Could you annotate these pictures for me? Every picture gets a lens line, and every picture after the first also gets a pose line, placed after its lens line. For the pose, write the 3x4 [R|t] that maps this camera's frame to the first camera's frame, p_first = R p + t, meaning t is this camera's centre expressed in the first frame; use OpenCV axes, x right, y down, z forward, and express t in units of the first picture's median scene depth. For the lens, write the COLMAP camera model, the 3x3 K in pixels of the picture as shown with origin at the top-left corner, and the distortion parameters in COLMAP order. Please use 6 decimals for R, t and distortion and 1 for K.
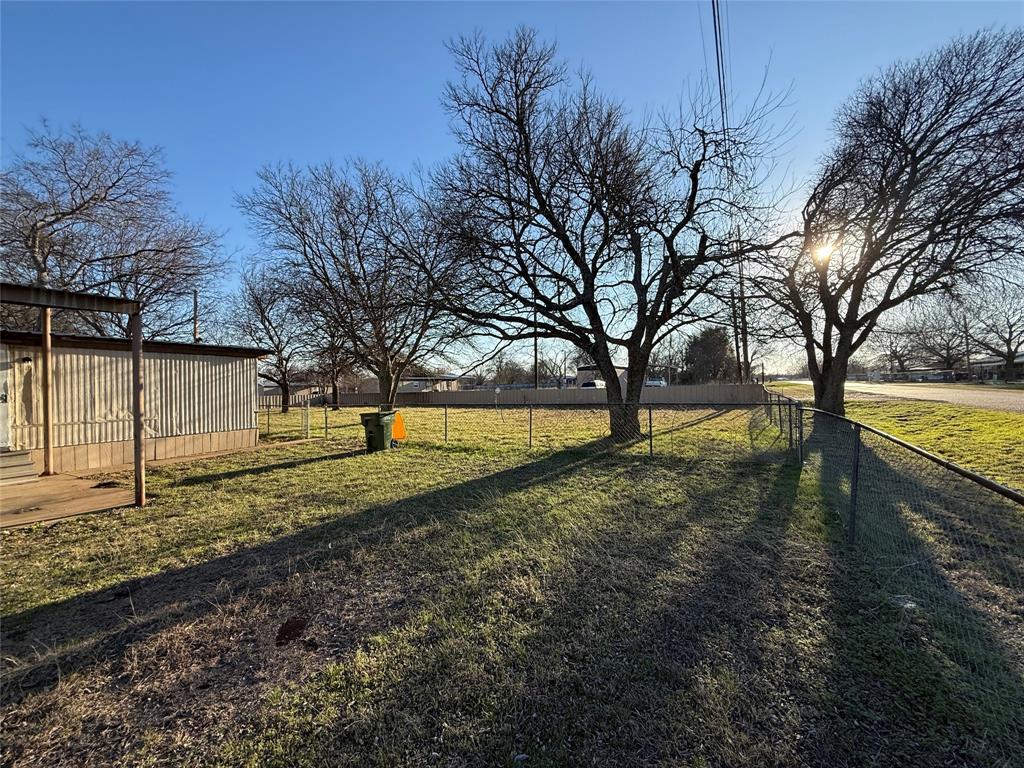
lens RADIAL K [[406.5, 0, 509.7], [0, 406.5, 385.3], [0, 0, 1]] dist [0.000271, 0.000067]
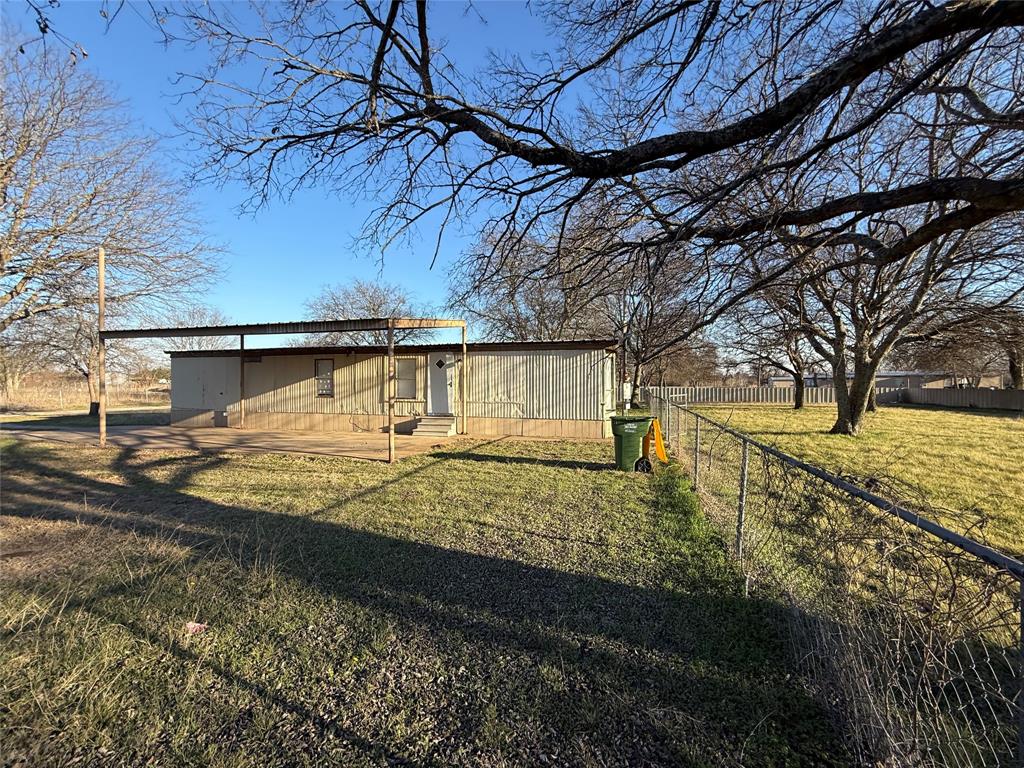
lens RADIAL K [[406.5, 0, 509.7], [0, 406.5, 385.3], [0, 0, 1]] dist [0.000271, 0.000067]
pose [[0.222089, 0.027628, -0.974635, 0.298236], [-0.000947, 0.999604, 0.028120, -0.006884], [0.975026, -0.005322, 0.222028, 0.596532]]
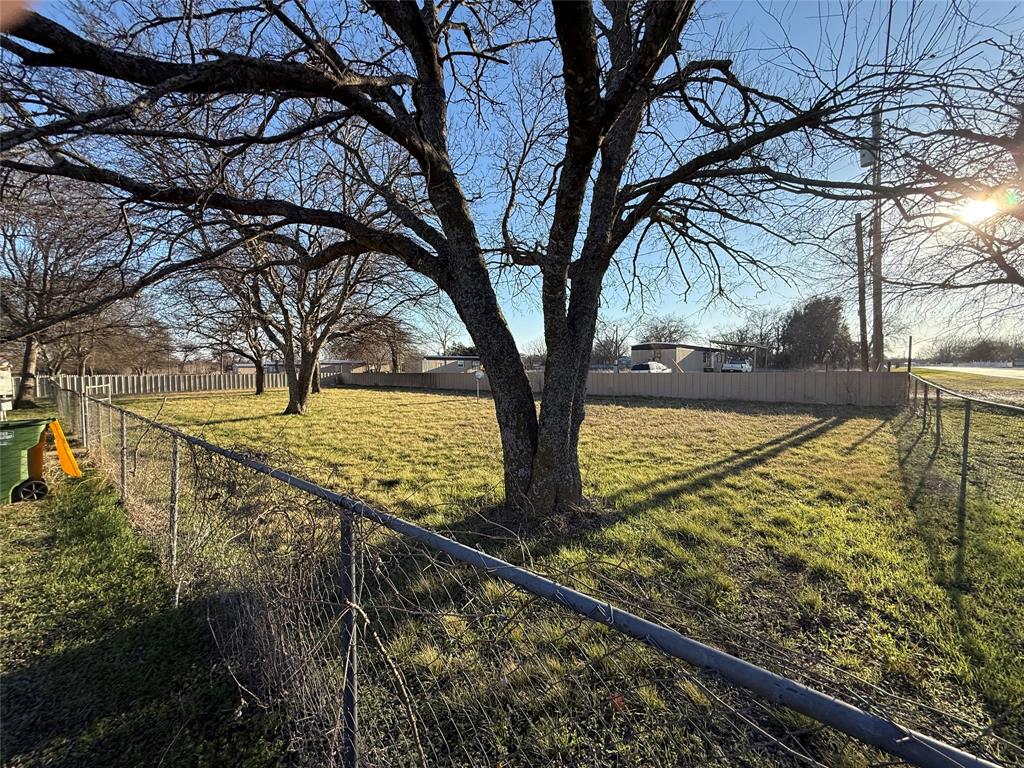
lens RADIAL K [[406.5, 0, 509.7], [0, 406.5, 385.3], [0, 0, 1]] dist [0.000271, 0.000067]
pose [[0.982991, 0.025232, -0.181914, 0.310041], [-0.016394, 0.998618, 0.049924, -0.006958], [0.182922, -0.046092, 0.982046, 0.611191]]
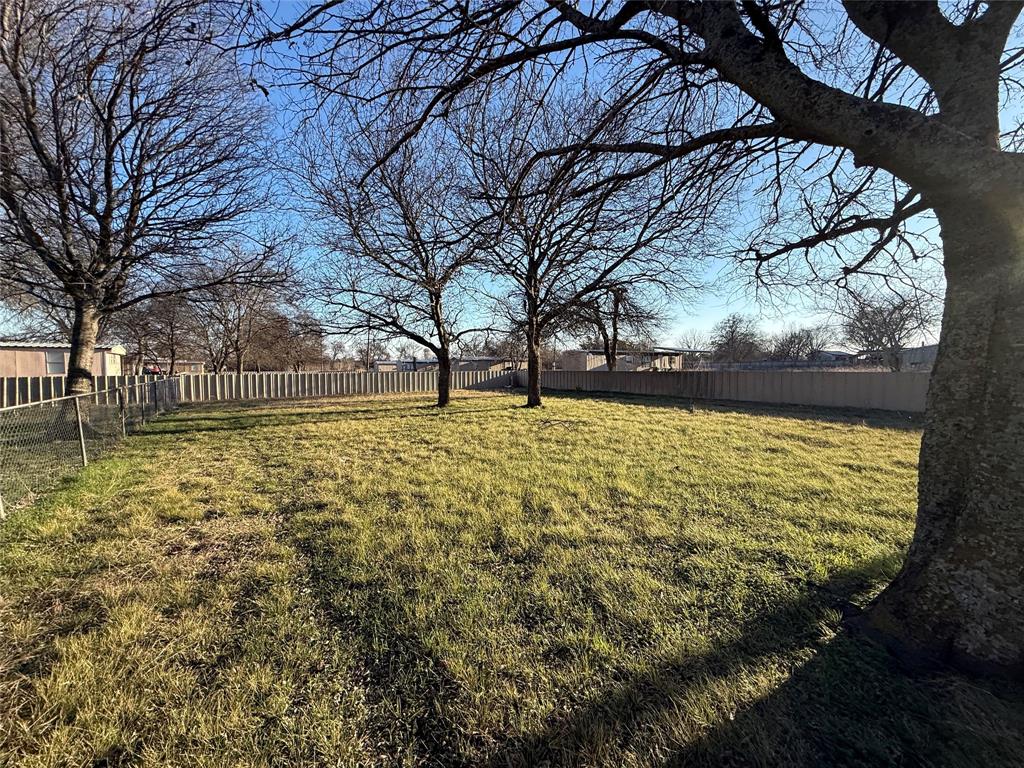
lens RADIAL K [[406.5, 0, 509.7], [0, 406.5, 385.3], [0, 0, 1]] dist [0.000271, 0.000067]
pose [[0.900026, 0.039122, -0.434077, -0.623666], [-0.015307, 0.998186, 0.058224, 0.026112], [0.435567, -0.045759, 0.898992, 1.408418]]
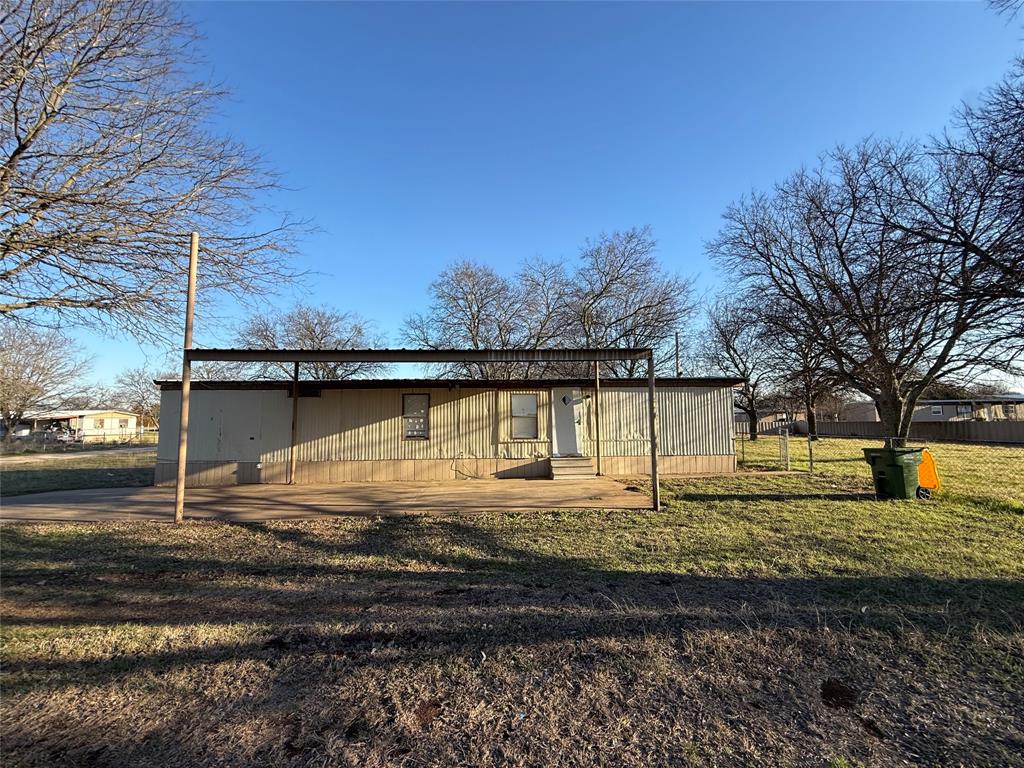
lens RADIAL K [[406.5, 0, 509.7], [0, 406.5, 385.3], [0, 0, 1]] dist [0.000271, 0.000067]
pose [[0.514918, -0.058883, -0.855215, -0.027830], [0.003364, 0.997769, -0.066673, -0.003588], [0.857233, 0.031454, 0.513967, -0.023614]]
